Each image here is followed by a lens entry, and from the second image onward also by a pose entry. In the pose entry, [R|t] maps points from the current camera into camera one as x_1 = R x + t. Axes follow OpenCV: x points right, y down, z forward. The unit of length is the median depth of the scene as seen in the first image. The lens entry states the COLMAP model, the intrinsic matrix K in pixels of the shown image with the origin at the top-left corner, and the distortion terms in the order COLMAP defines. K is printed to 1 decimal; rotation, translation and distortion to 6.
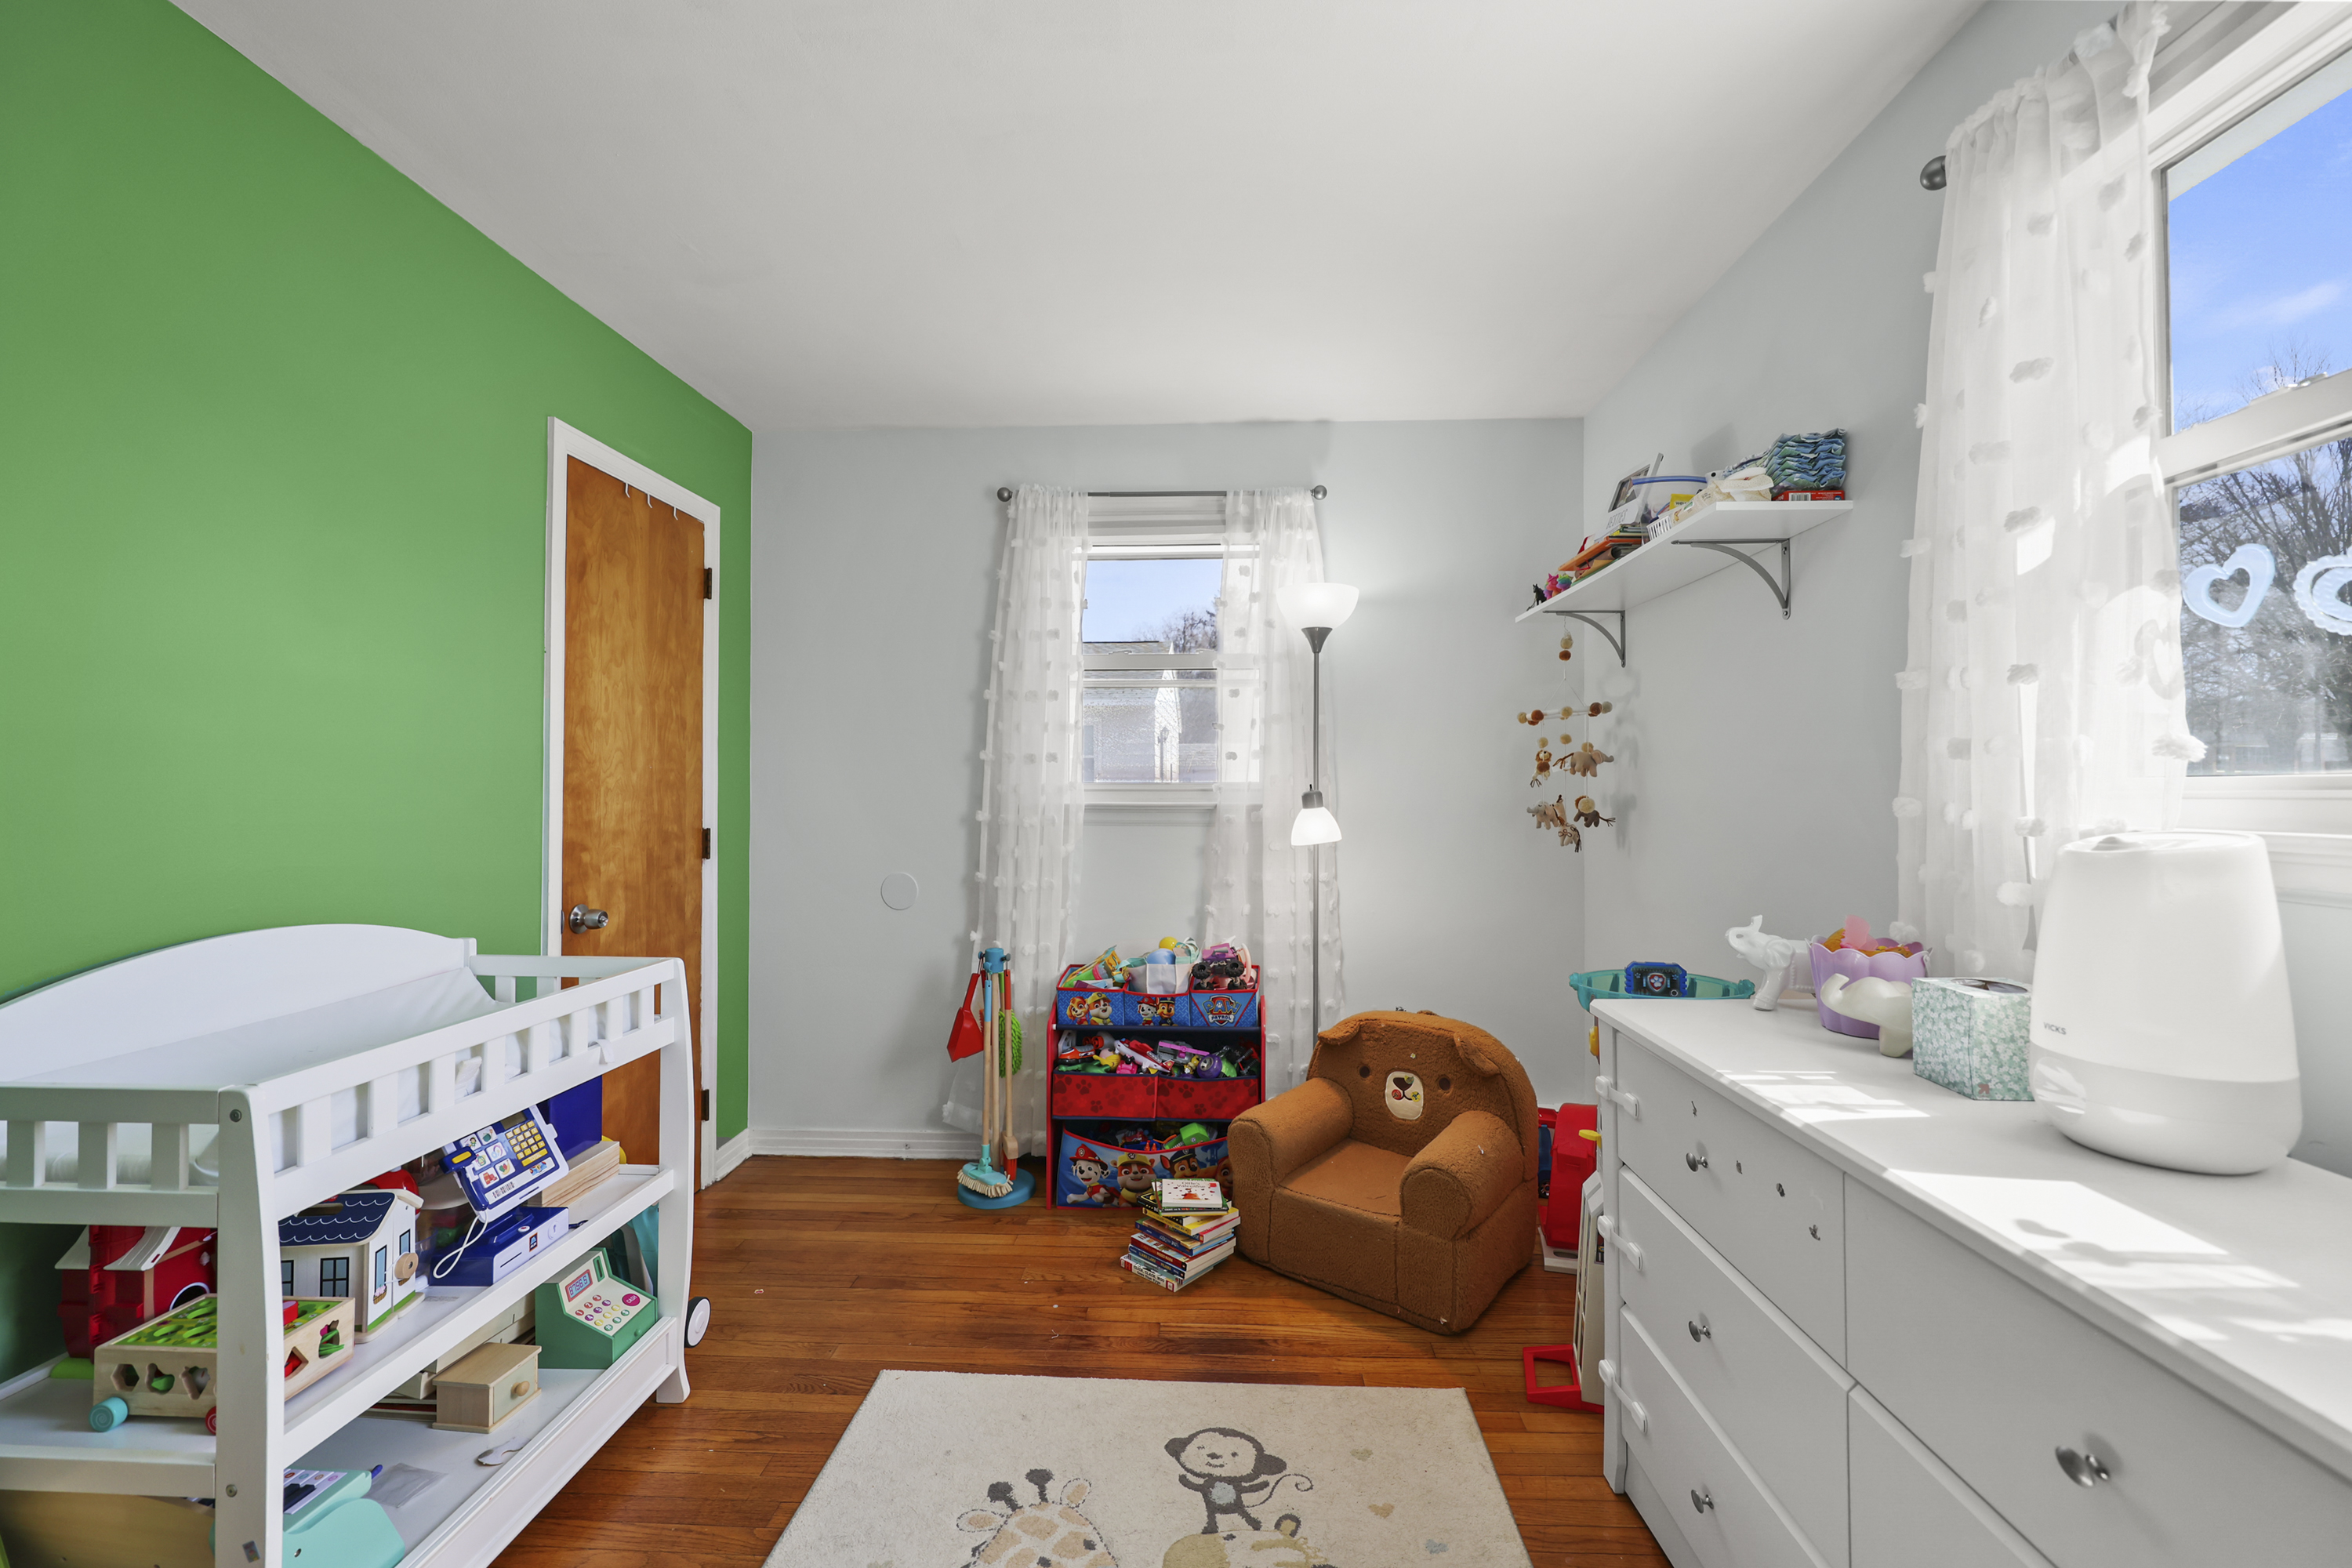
lens RADIAL K [[951.5, 0, 1181.9], [0, 951.5, 783.2], [0, 0, 1]] dist [-0.002464, -0.000347]
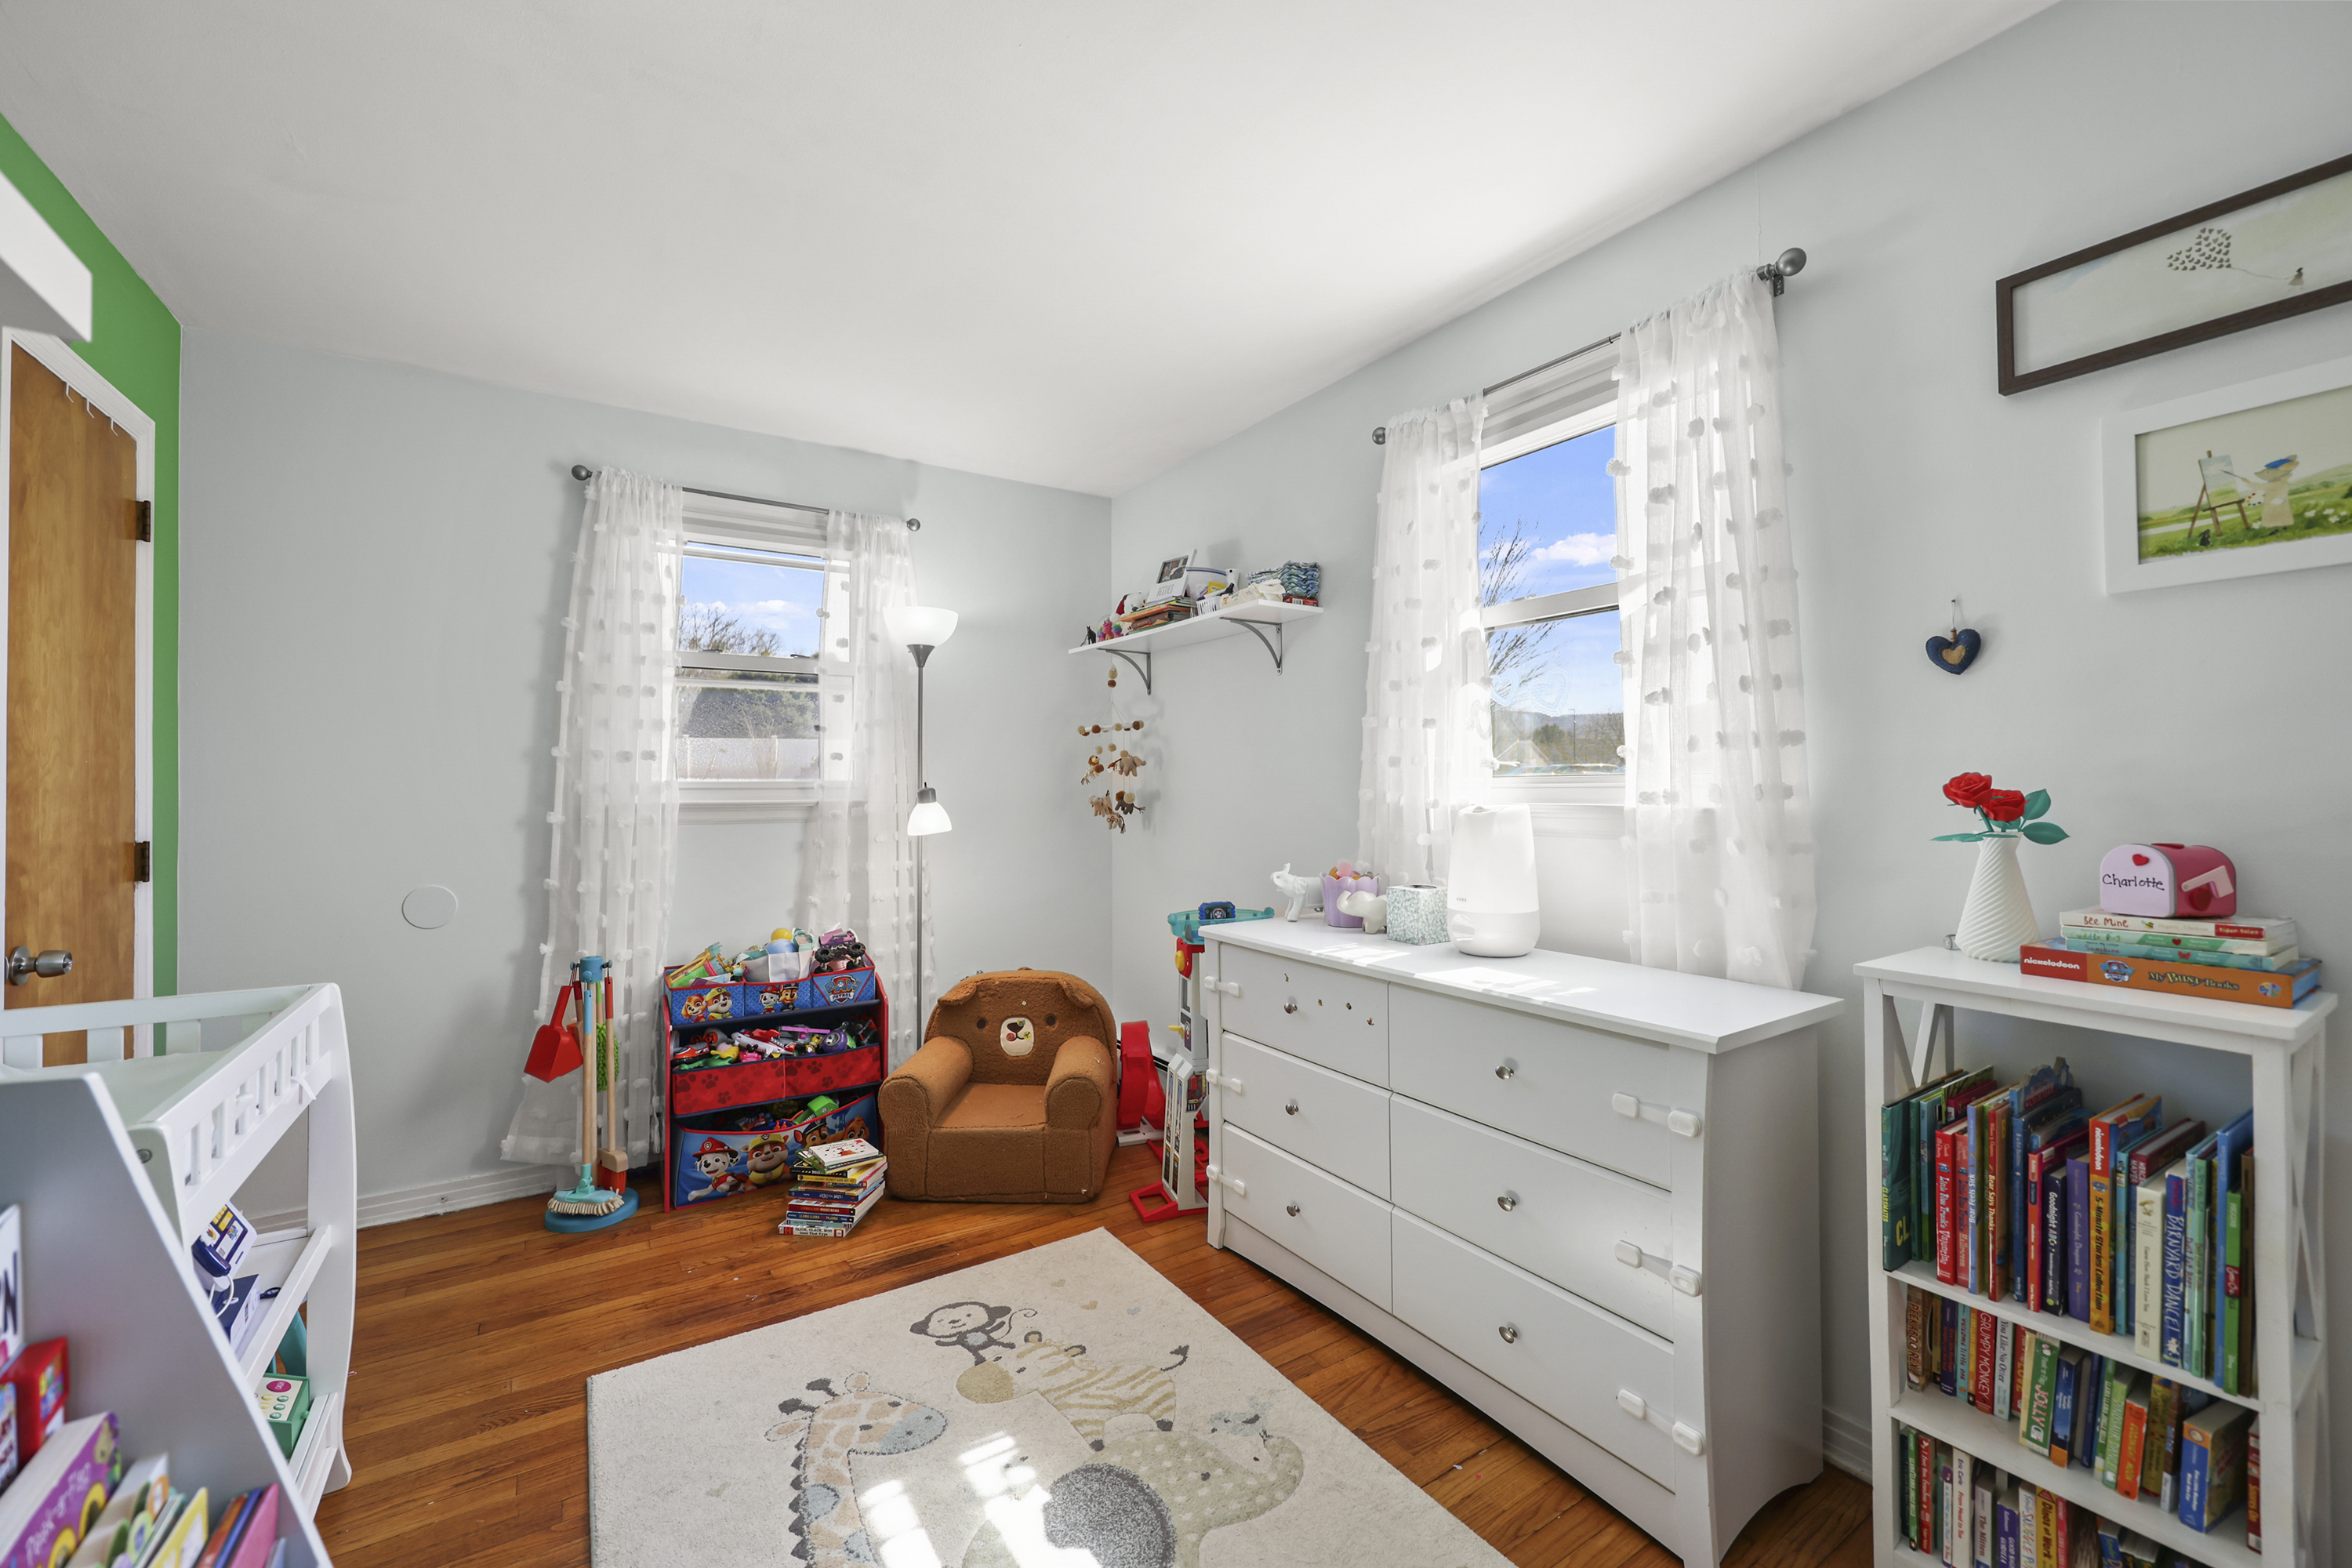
lens RADIAL K [[950.9, 0, 1185.3], [0, 950.9, 787.7], [0, 0, 1]] dist [-0.001666, 0.000016]
pose [[0.806683, -0.005180, 0.590962, -0.332488], [0.001441, 0.999976, 0.006798, 0.000110], [-0.590983, -0.004632, 0.806671, -0.132224]]
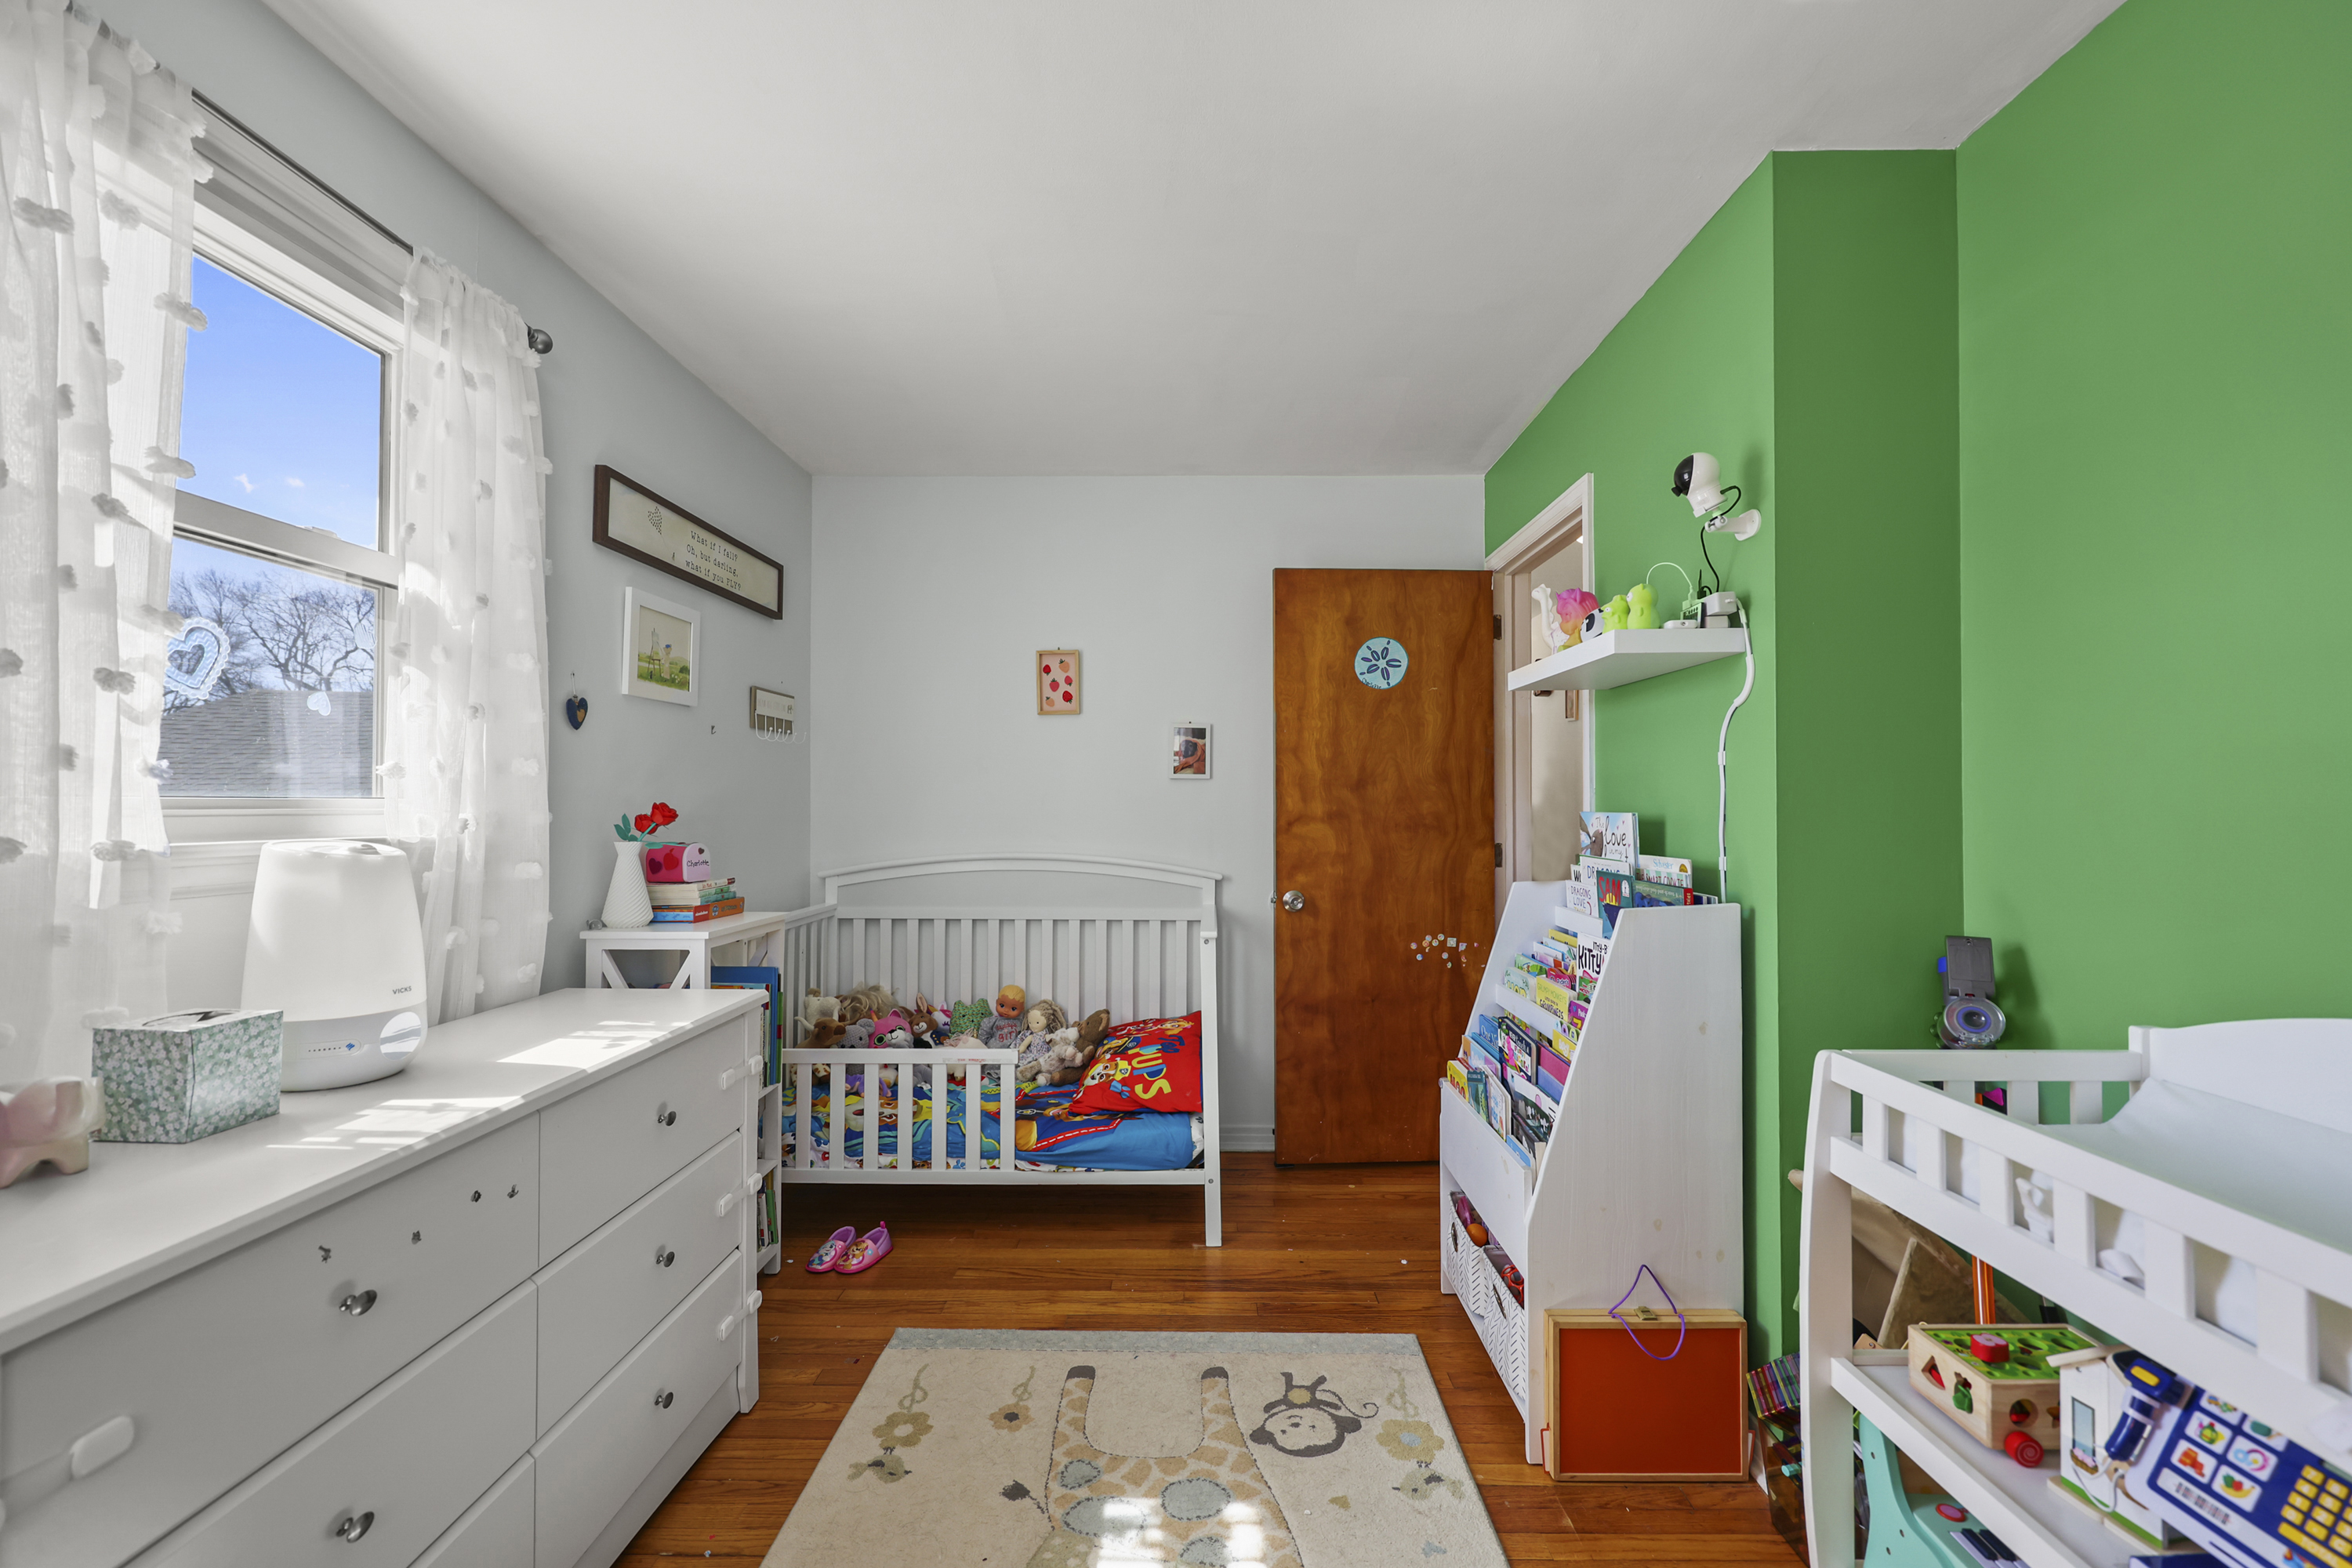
lens RADIAL K [[962.0, 0, 1183.0], [0, 962.0, 816.6], [0, 0, 1]] dist [0.000051, -0.000031]
pose [[-0.999404, 0.001125, -0.034516, -0.049699], [0.000977, 0.999990, 0.004293, 0.005445], [0.034521, 0.004257, -0.999395, 1.010775]]
